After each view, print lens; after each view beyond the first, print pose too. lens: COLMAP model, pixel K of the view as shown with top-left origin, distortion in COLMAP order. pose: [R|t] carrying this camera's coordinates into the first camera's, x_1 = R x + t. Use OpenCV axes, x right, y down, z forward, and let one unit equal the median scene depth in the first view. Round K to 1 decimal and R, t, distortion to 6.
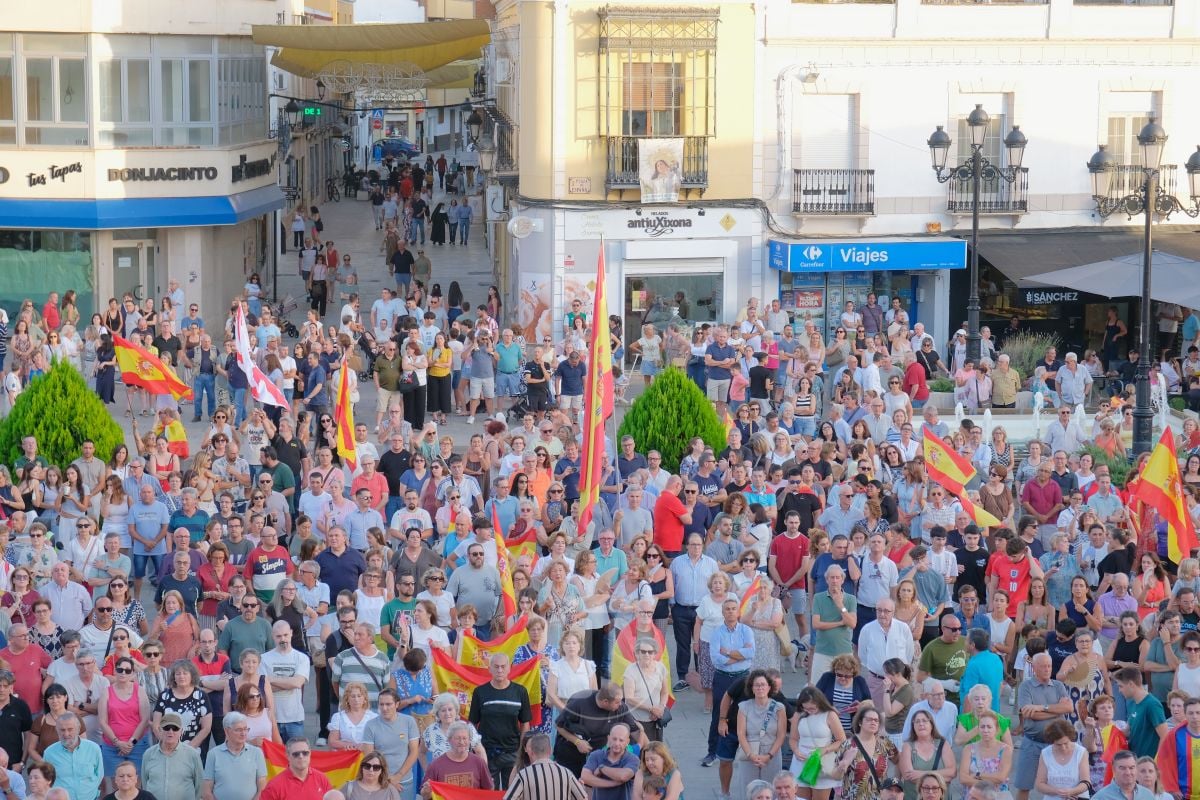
lens RADIAL K [[2792.7, 0, 599.8], [0, 2792.7, 429.0], [0, 0, 1]] dist [-0.021796, 1.070435]
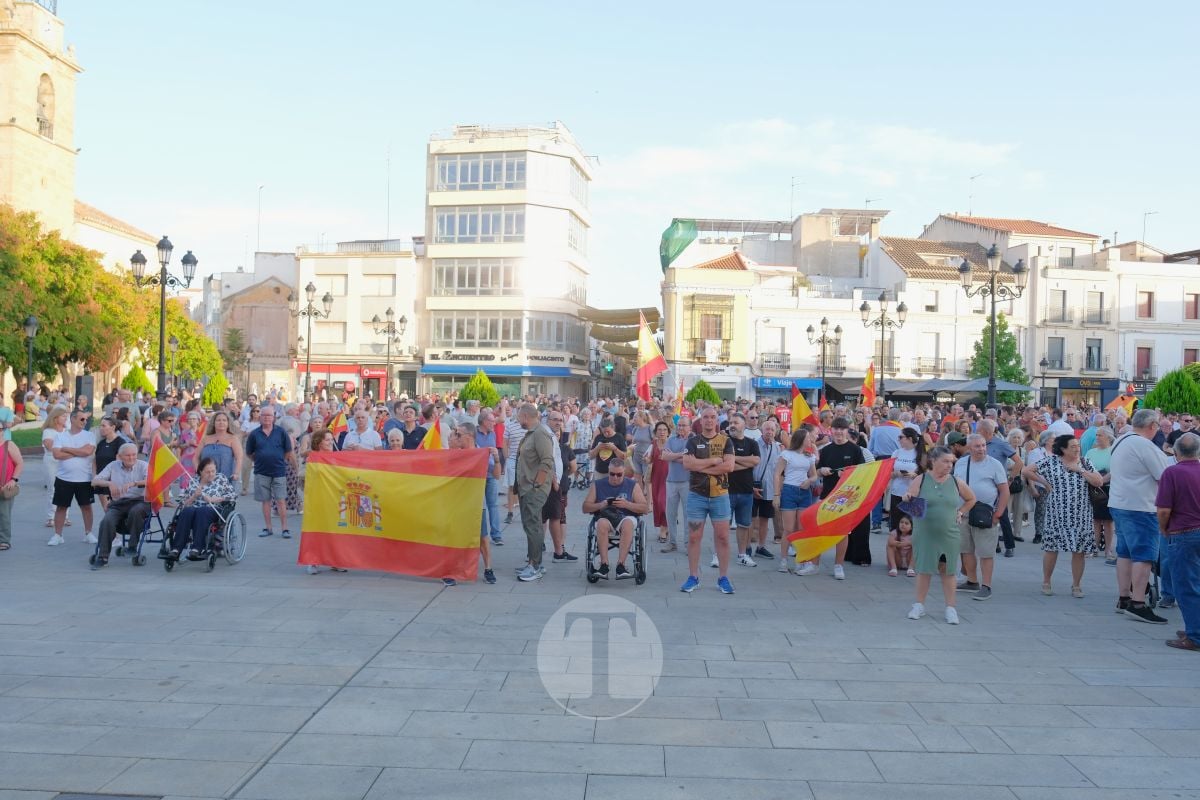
lens RADIAL K [[888.6, 0, 600.0], [0, 888.6, 400.0], [0, 0, 1]] dist [-0.032177, 0.011971]
pose [[0.990424, 0.016010, -0.137125, 0.031865], [-0.033556, 0.991384, -0.126619, 0.074142], [0.133917, 0.130007, 0.982428, 0.098960]]
